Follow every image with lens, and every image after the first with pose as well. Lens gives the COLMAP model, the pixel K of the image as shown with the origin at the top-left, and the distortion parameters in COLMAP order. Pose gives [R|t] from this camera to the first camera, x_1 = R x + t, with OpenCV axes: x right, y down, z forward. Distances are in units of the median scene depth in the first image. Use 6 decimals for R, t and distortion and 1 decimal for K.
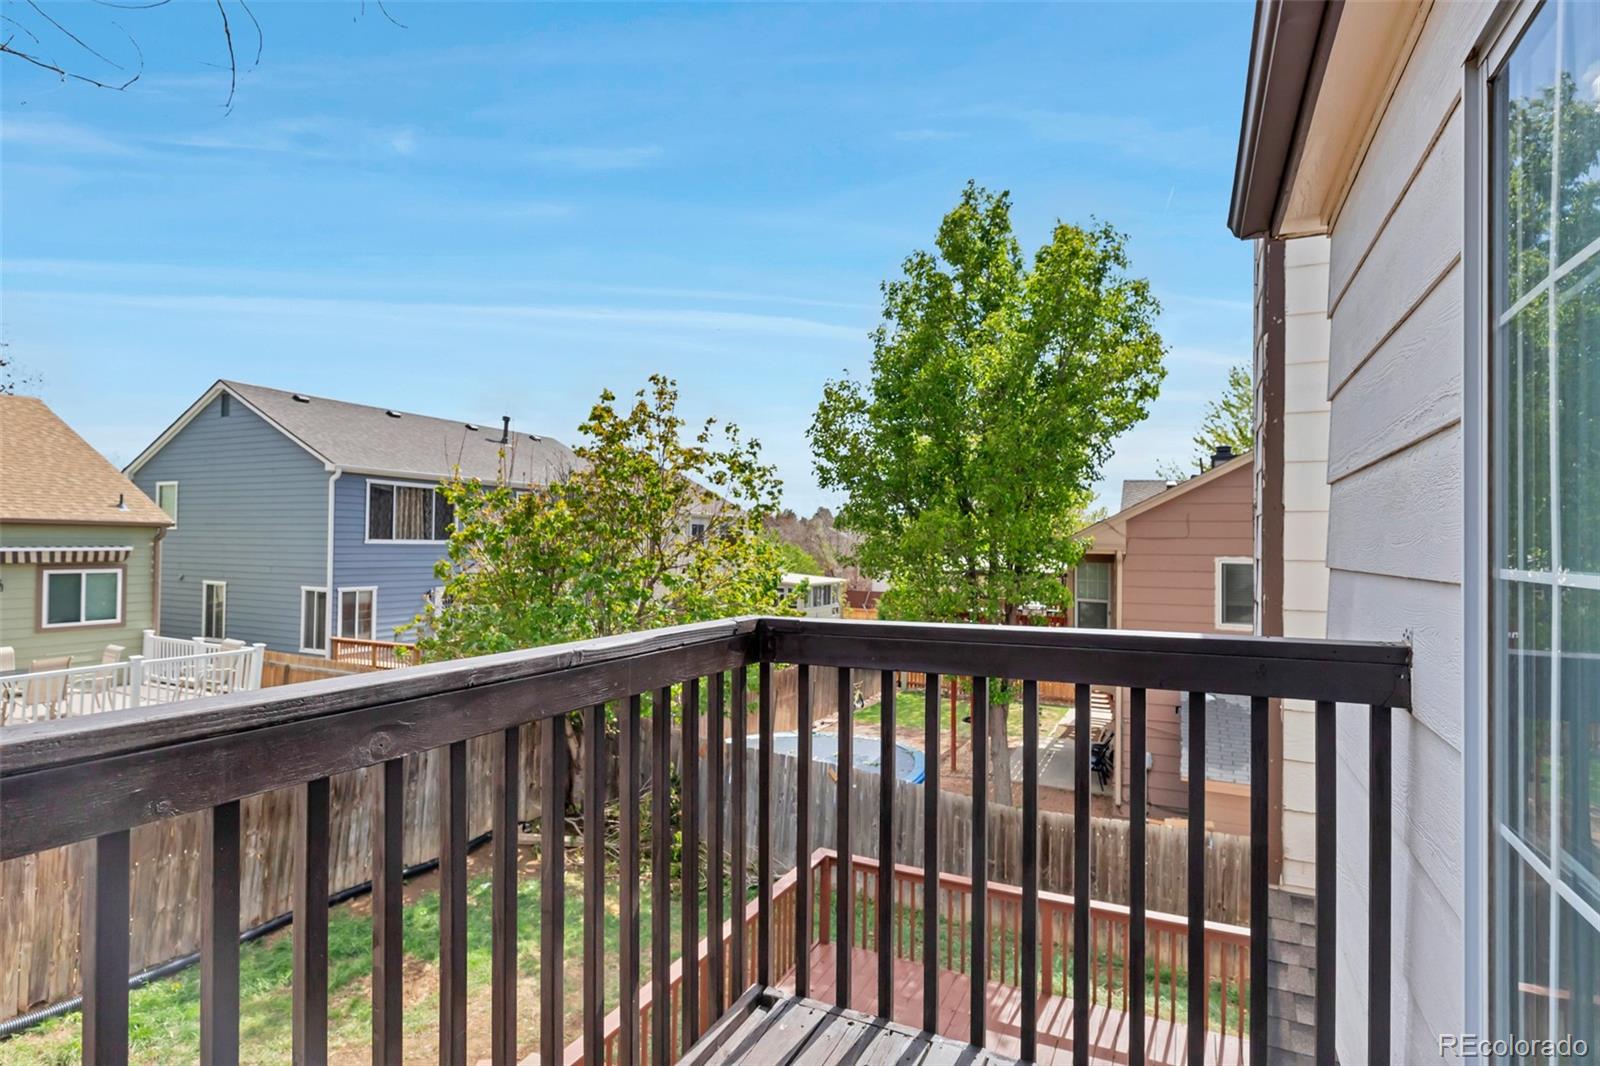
lens RADIAL K [[797.0, 0, 800.0], [0, 797.0, 533.0], [0, 0, 1]] dist [-0.002735, 0.000115]
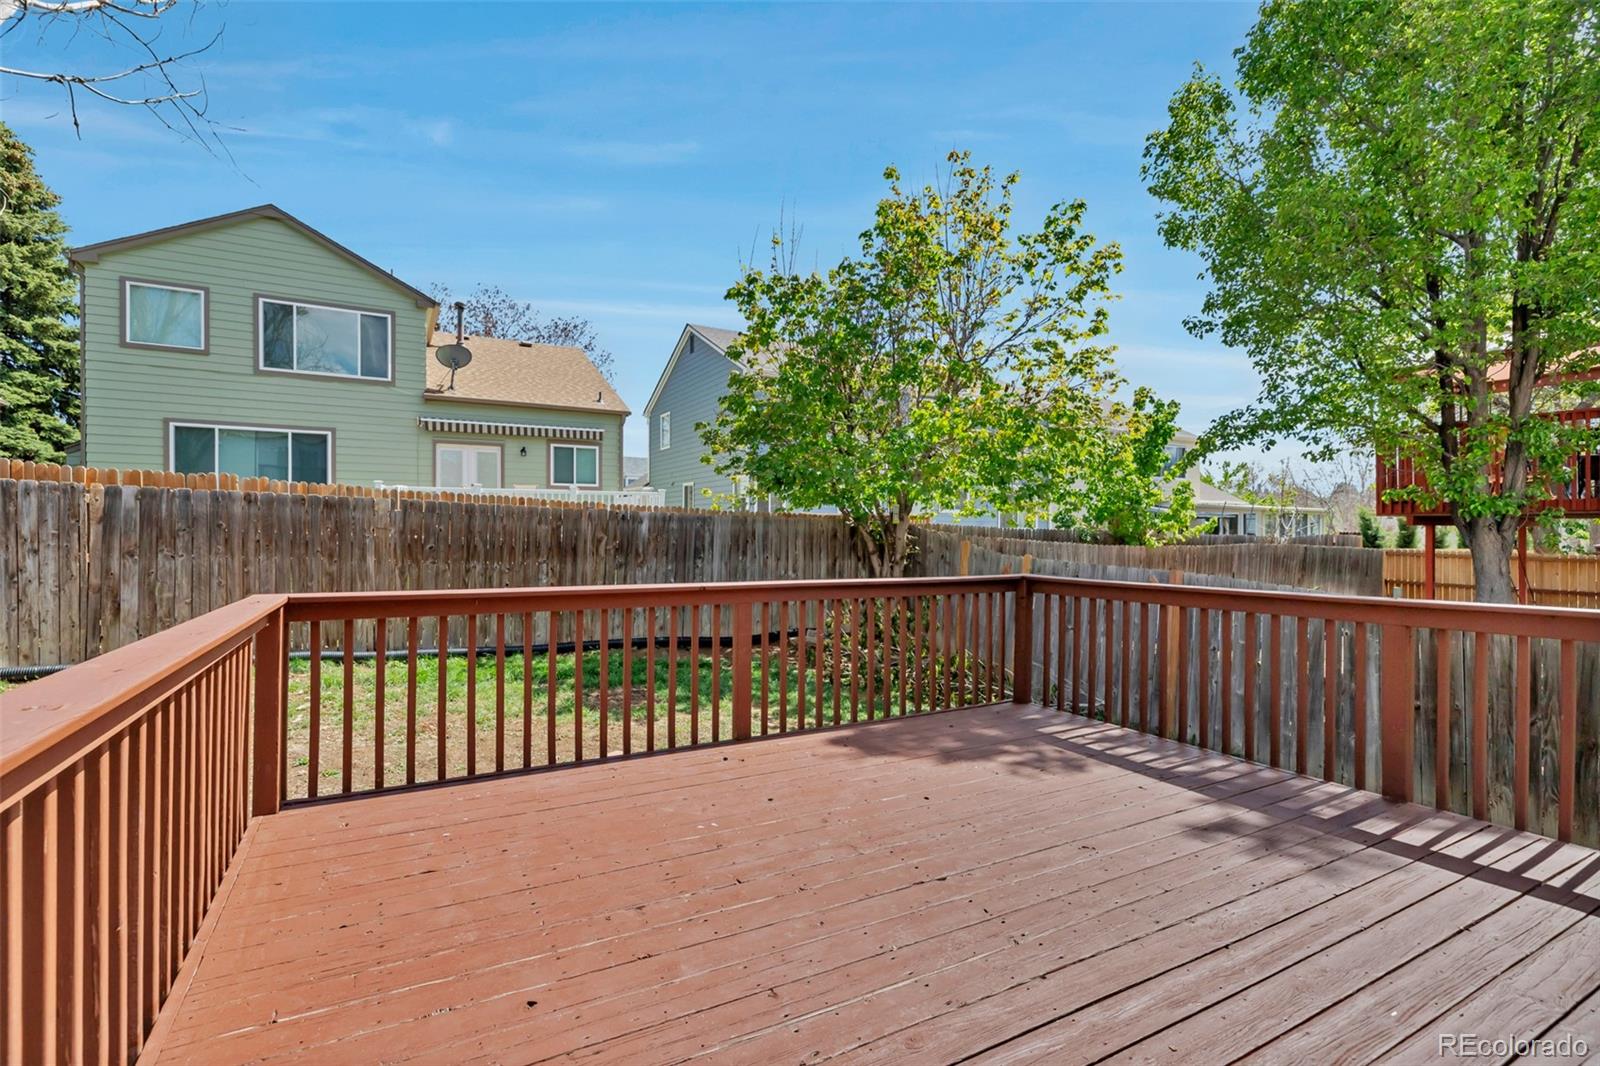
lens RADIAL K [[731.9, 0, 800.0], [0, 731.9, 533.0], [0, 0, 1]] dist [0.003658, -0.000287]
pose [[0.822844, -0.002748, -0.568261, 0.169725], [0.013846, 0.999788, 0.015215, 0.261506], [0.568099, -0.020388, 0.822708, 0.278087]]
